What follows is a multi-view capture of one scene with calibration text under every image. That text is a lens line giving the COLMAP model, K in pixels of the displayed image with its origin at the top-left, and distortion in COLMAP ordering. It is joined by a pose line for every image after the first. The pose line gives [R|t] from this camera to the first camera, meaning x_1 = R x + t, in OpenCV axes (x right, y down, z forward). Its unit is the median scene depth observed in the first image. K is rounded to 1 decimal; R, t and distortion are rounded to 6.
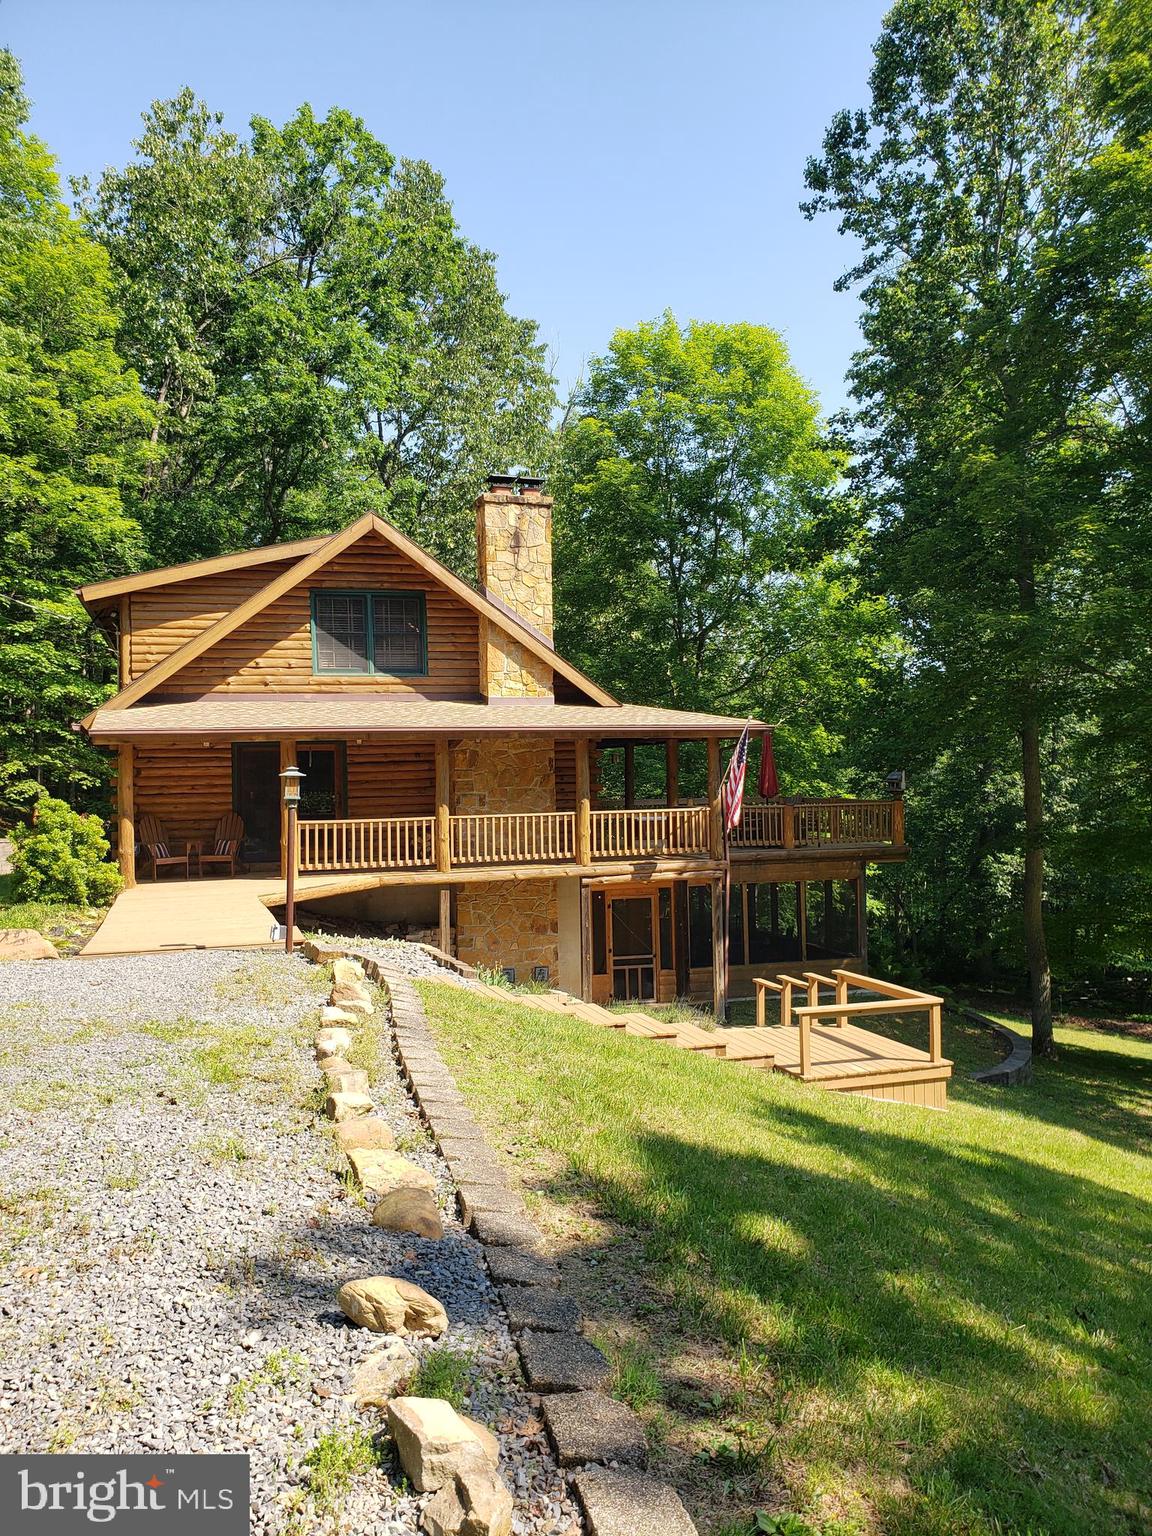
lens RADIAL K [[1198.1, 0, 576.0], [0, 1198.1, 768.0], [0, 0, 1]] dist [-0.000860, 0.053568]
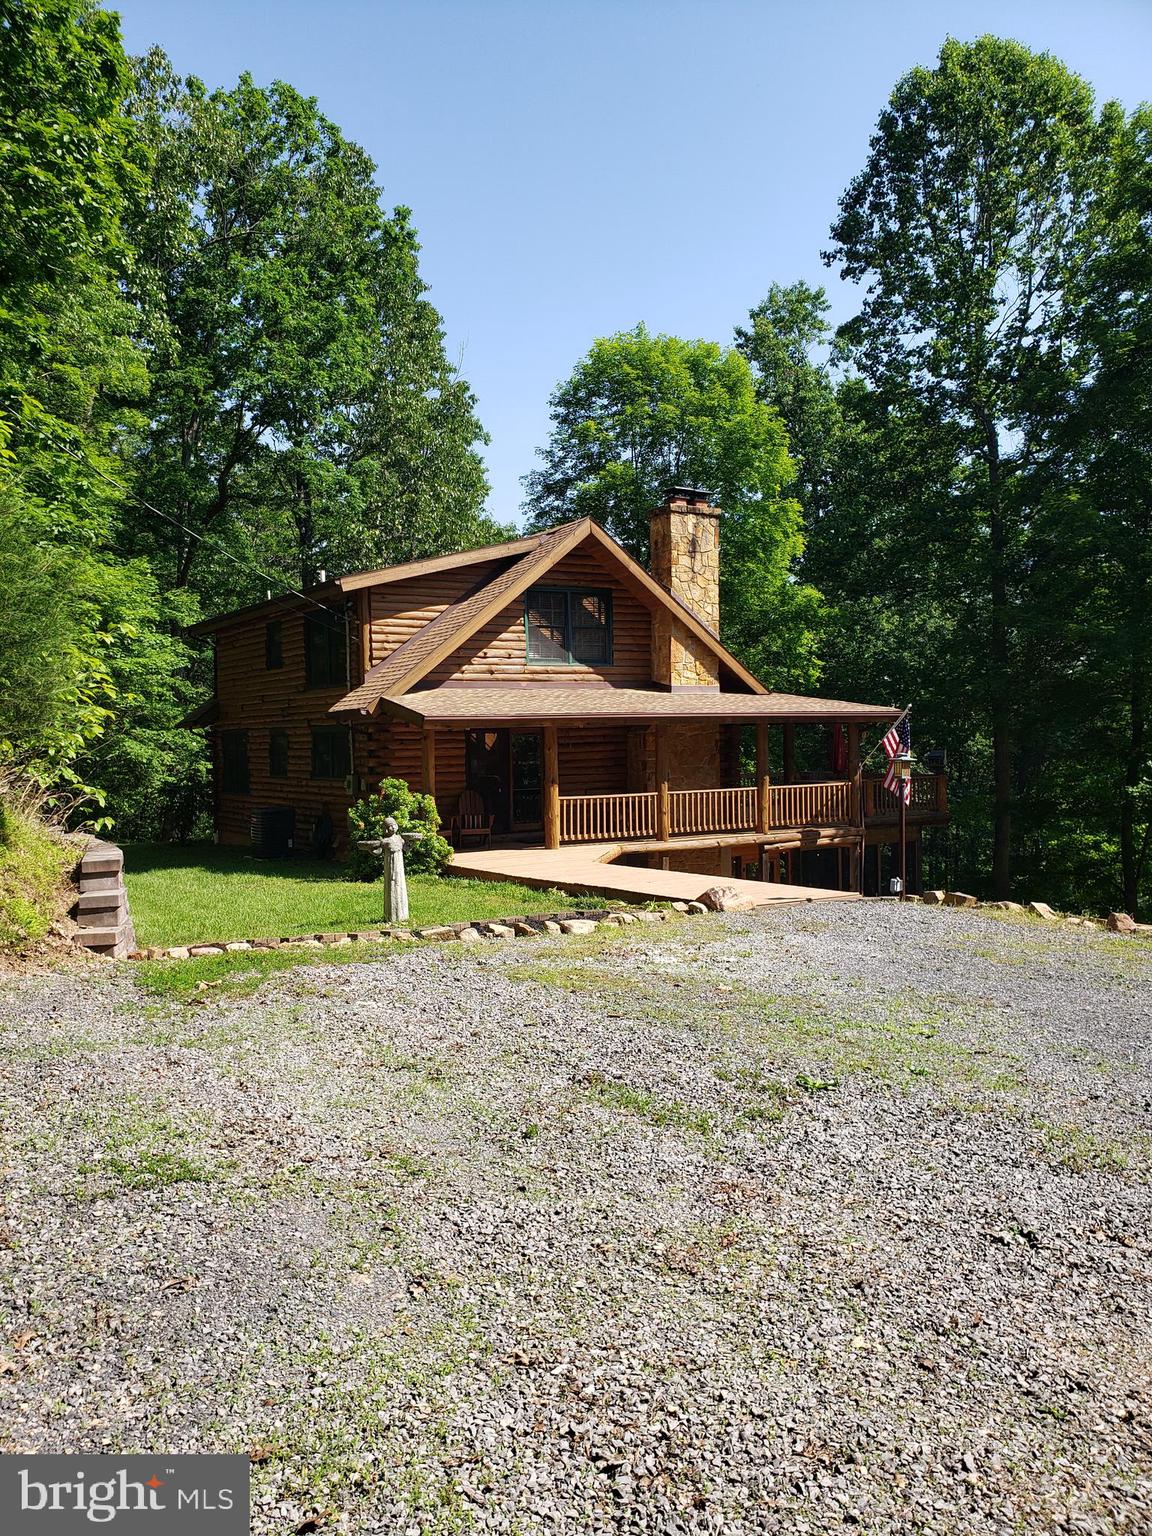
lens RADIAL K [[1265.2, 0, 576.0], [0, 1265.2, 768.0], [0, 0, 1]] dist [-0.004803, -0.001348]
pose [[0.964700, -0.009924, 0.263164, -0.470700], [0.009277, 0.999950, 0.003699, 0.012326], [-0.263187, -0.001127, 0.964744, -0.114136]]
